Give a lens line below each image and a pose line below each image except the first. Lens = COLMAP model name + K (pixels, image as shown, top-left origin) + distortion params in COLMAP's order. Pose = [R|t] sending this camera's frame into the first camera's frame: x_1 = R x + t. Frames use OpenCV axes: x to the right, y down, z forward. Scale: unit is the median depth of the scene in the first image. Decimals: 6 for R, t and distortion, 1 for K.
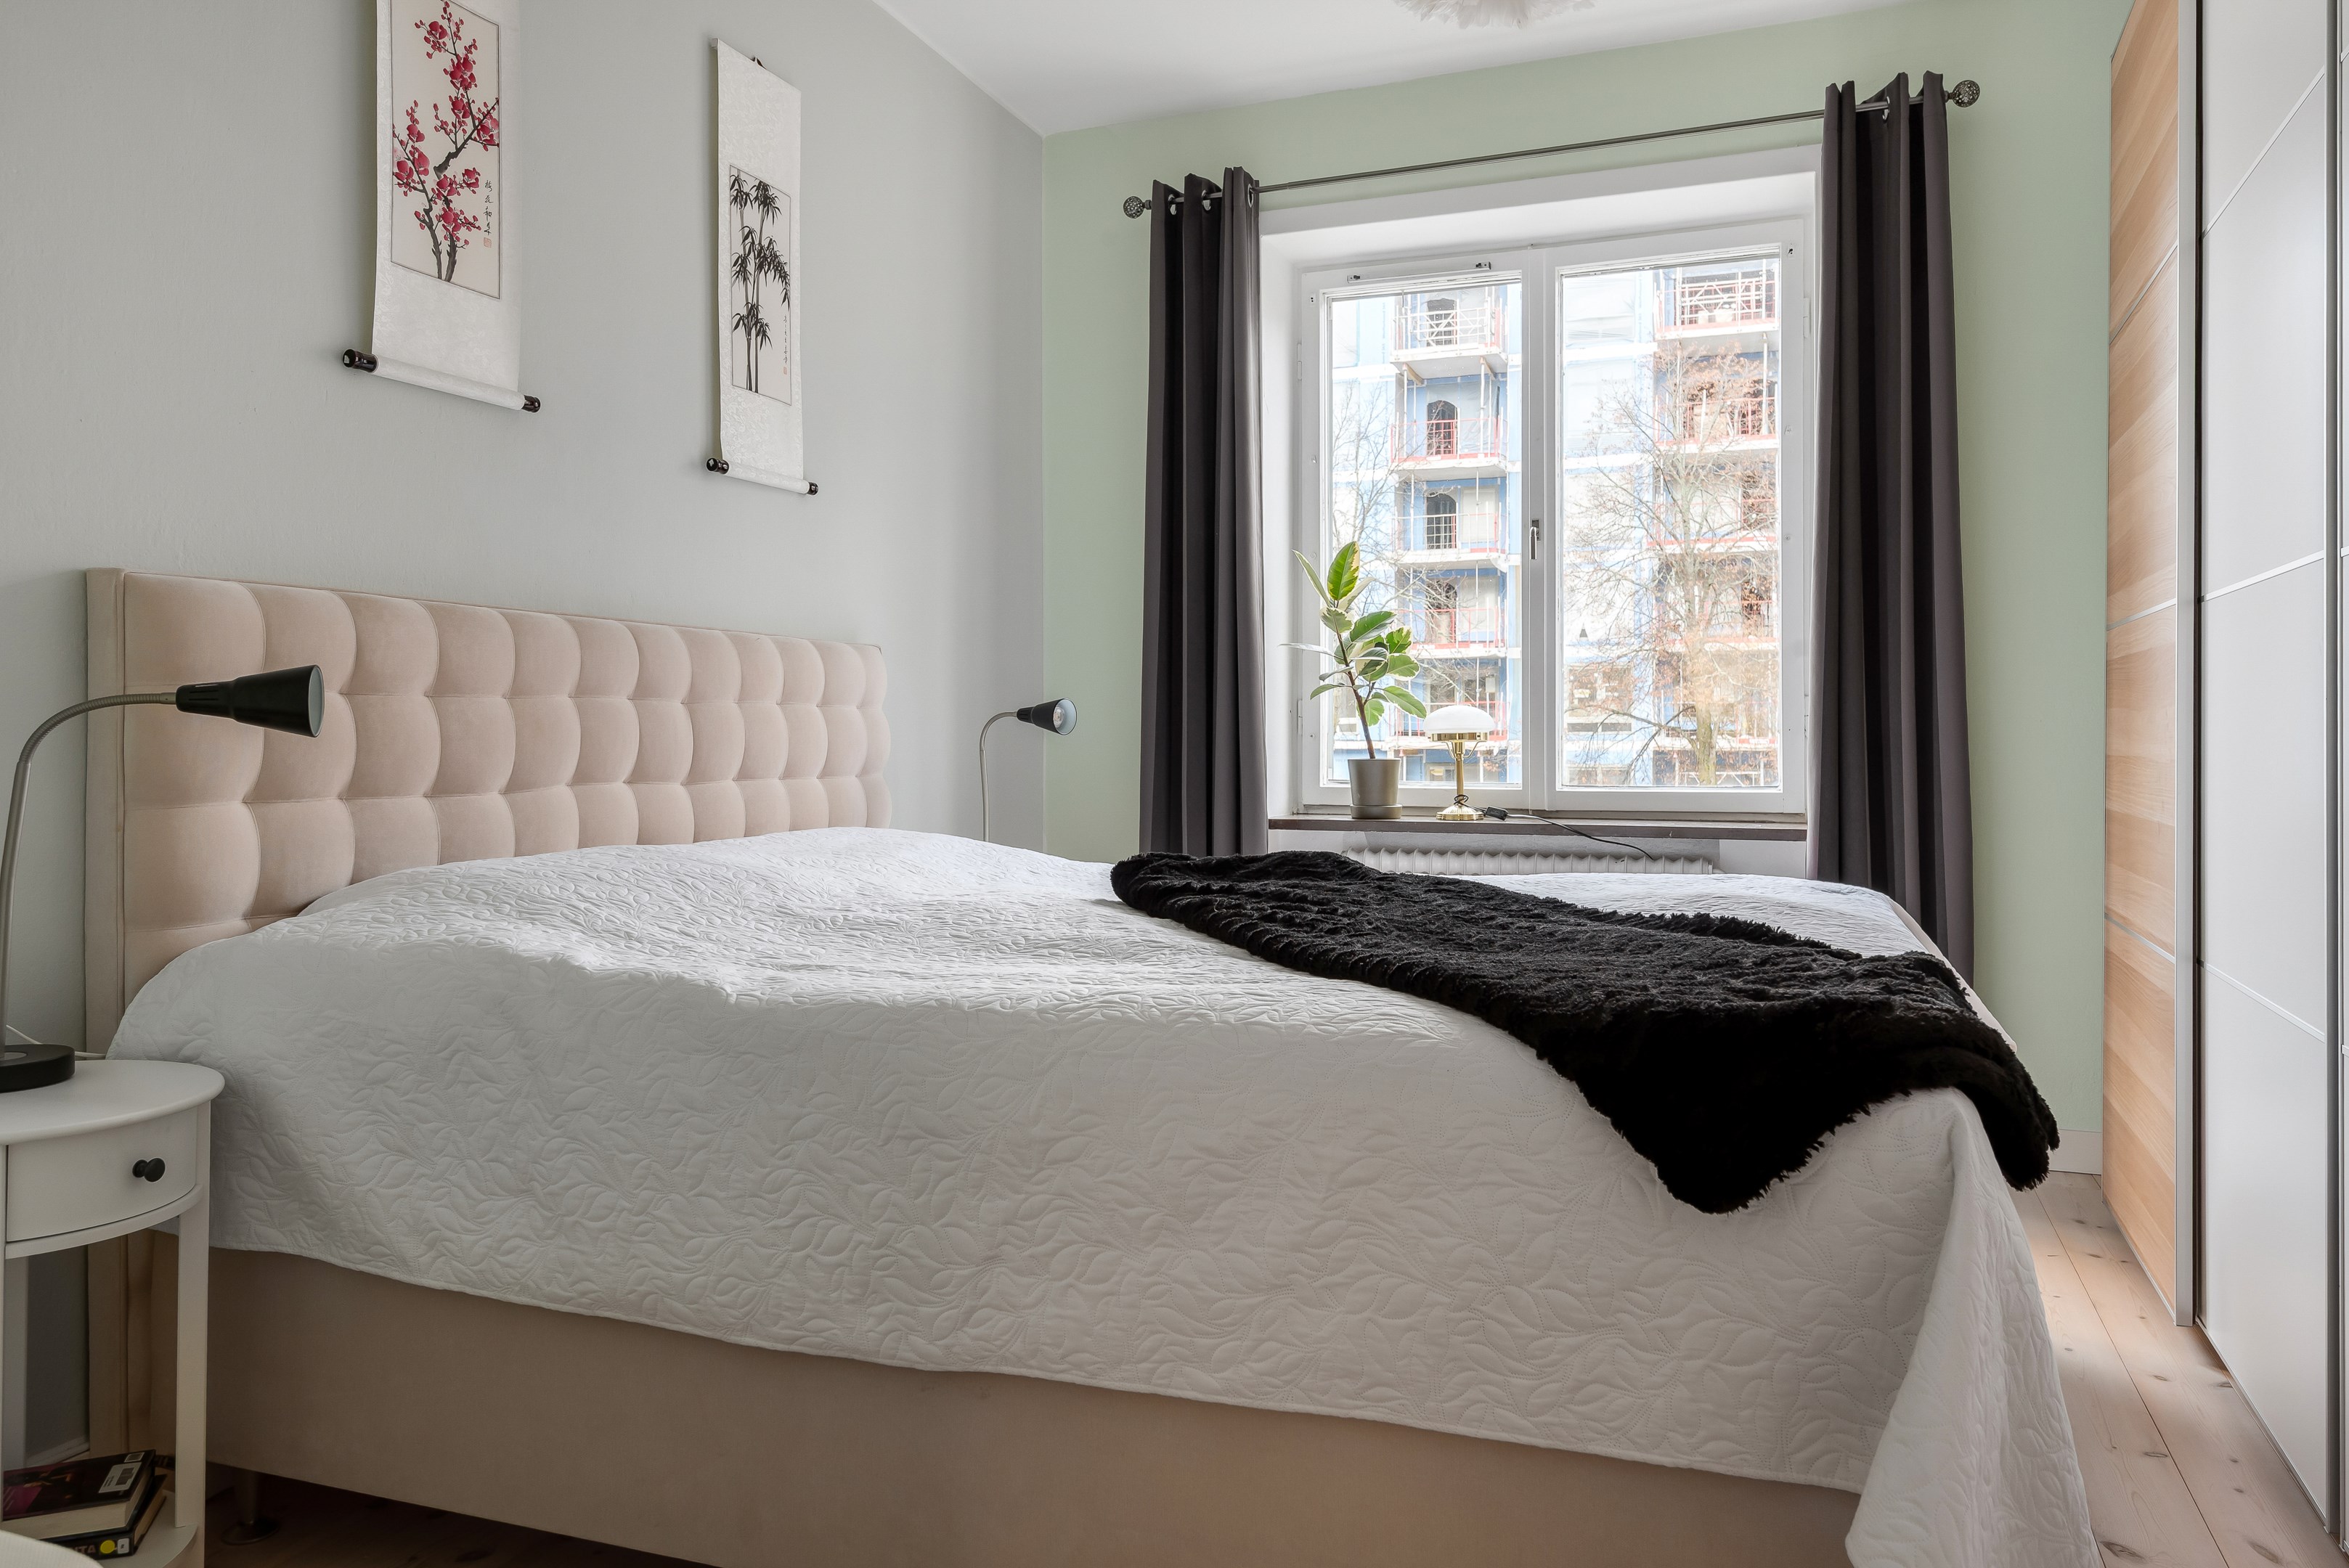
lens RADIAL K [[1644.6, 0, 1171.0], [0, 1644.6, 736.5], [0, 0, 1]] dist [0.003186, 0.001645]
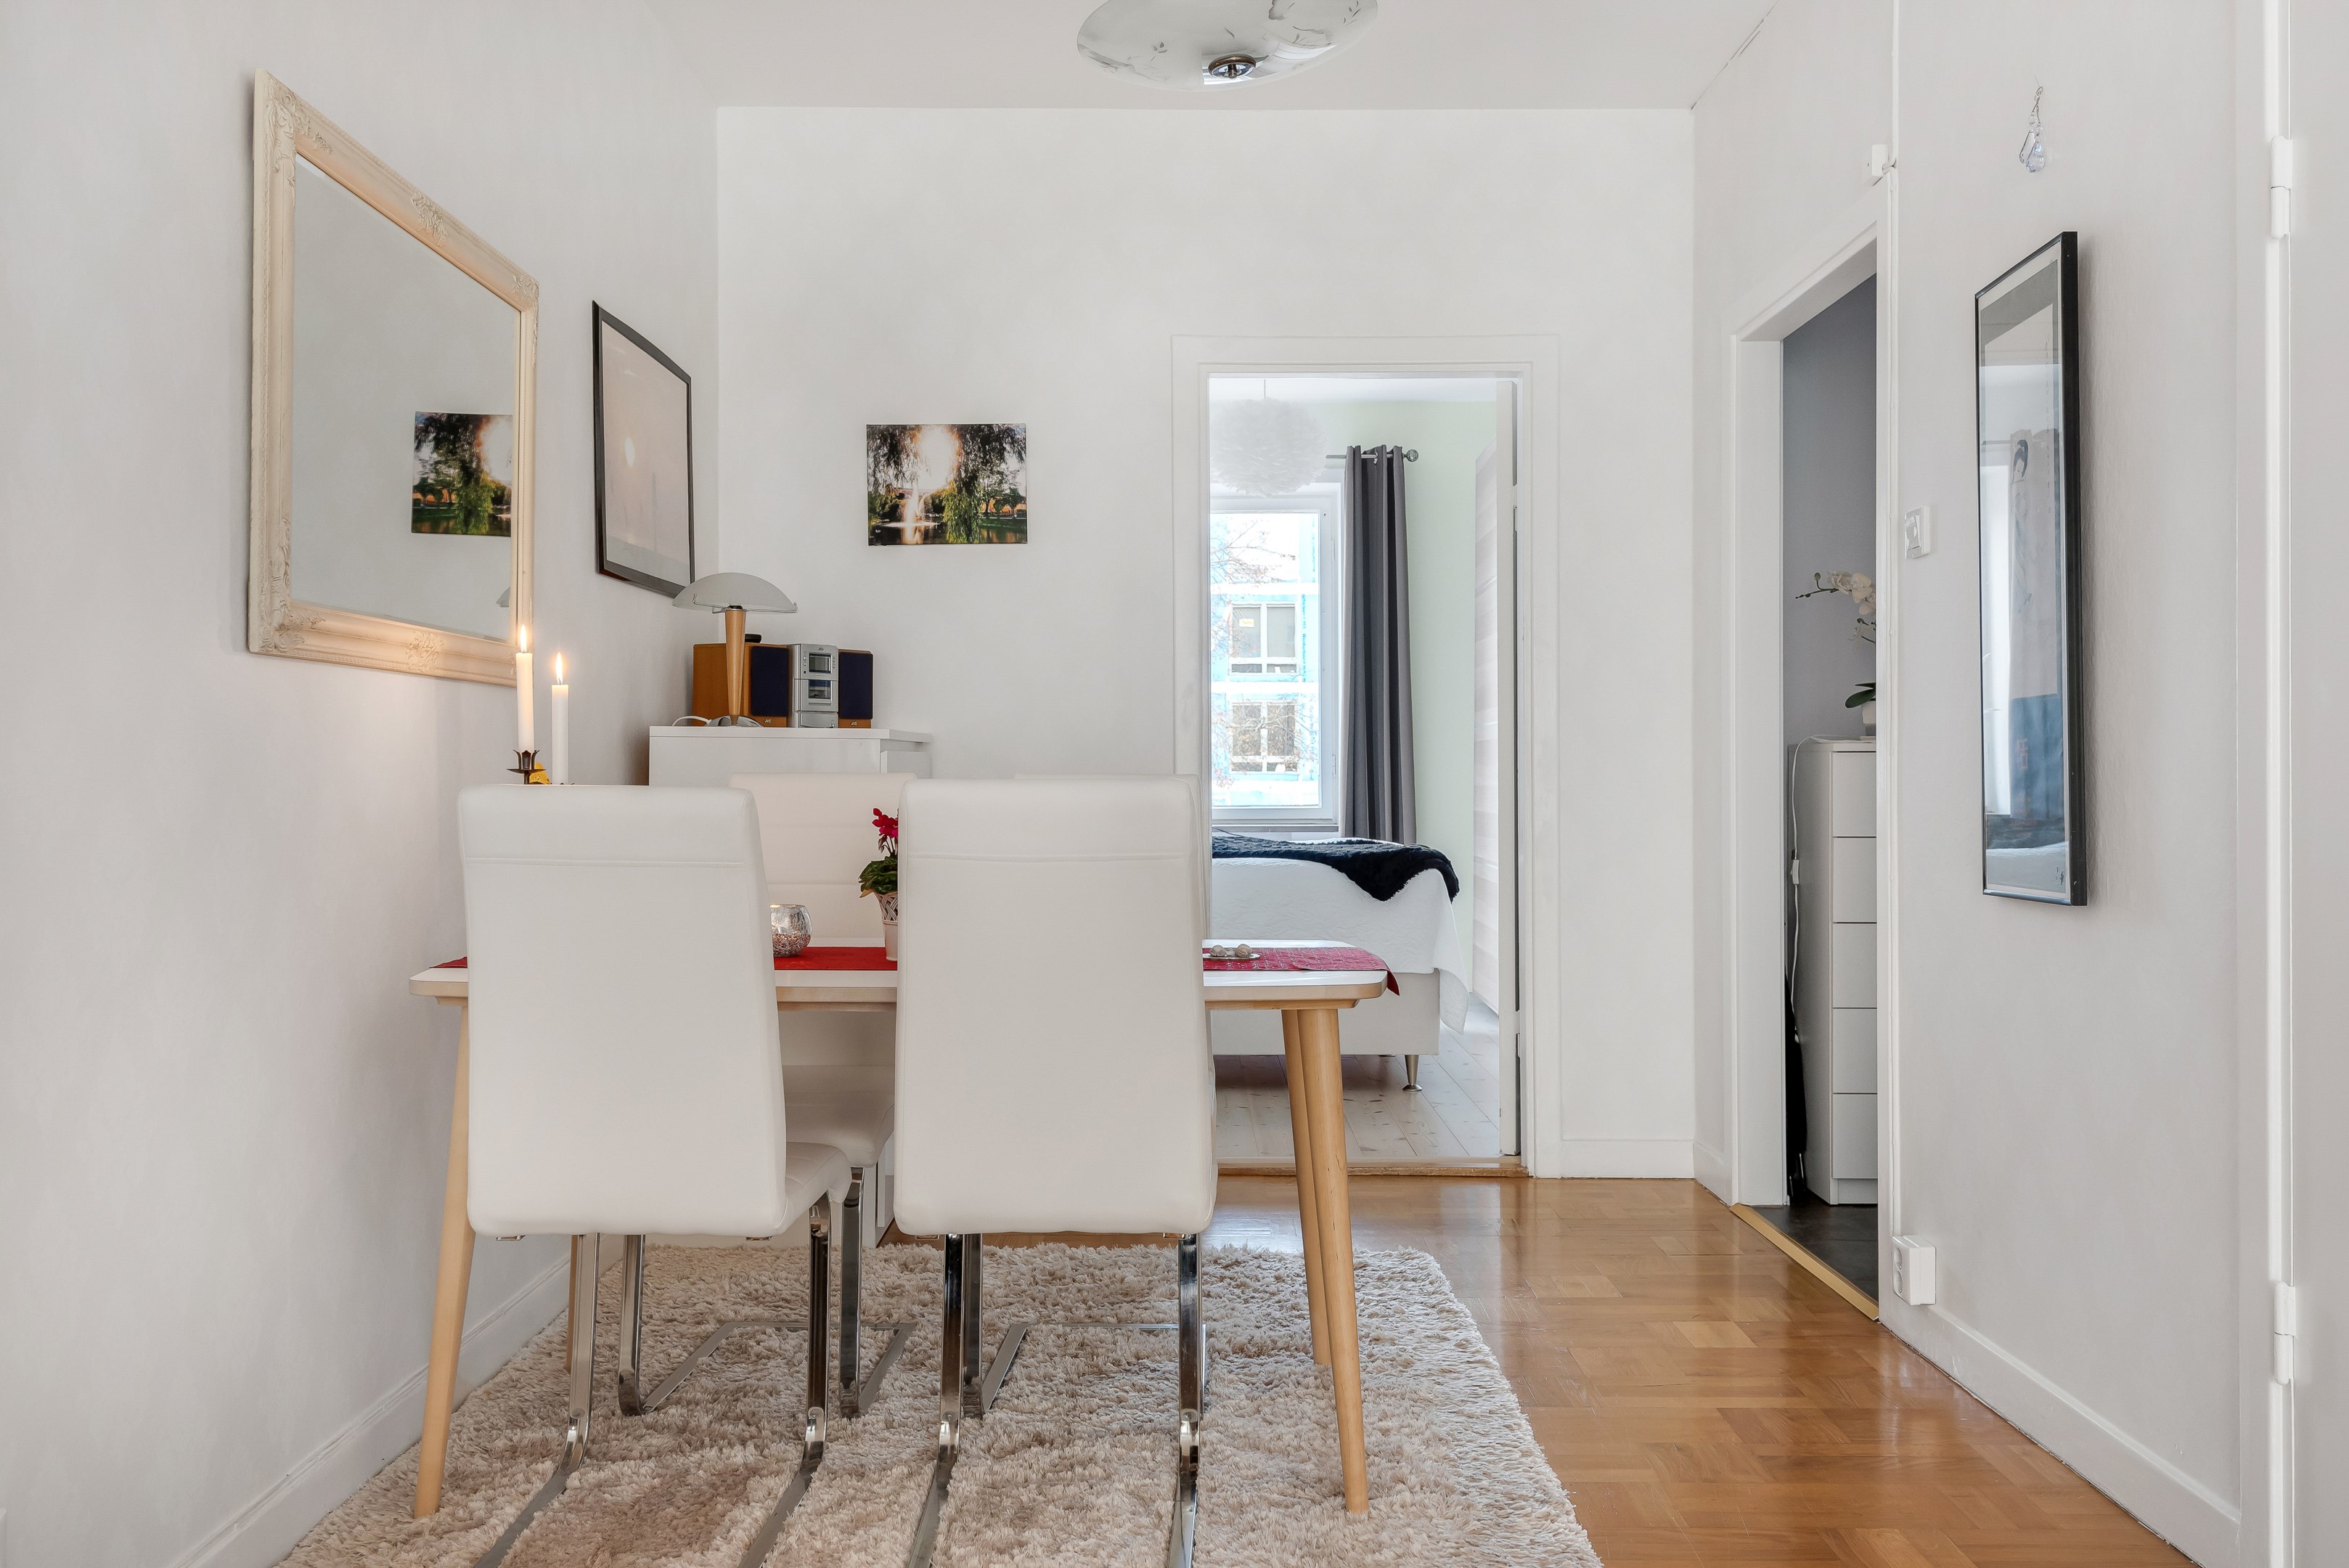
lens RADIAL K [[1955.5, 0, 1174.5], [0, 1955.5, 784.0], [0, 0, 1]] dist [0.068753, -0.001576]
pose [[0.935022, -0.003442, 0.354572, -0.624568], [0.002072, 0.999989, 0.004245, -0.002355], [-0.354582, -0.003234, 0.935019, -1.109771]]
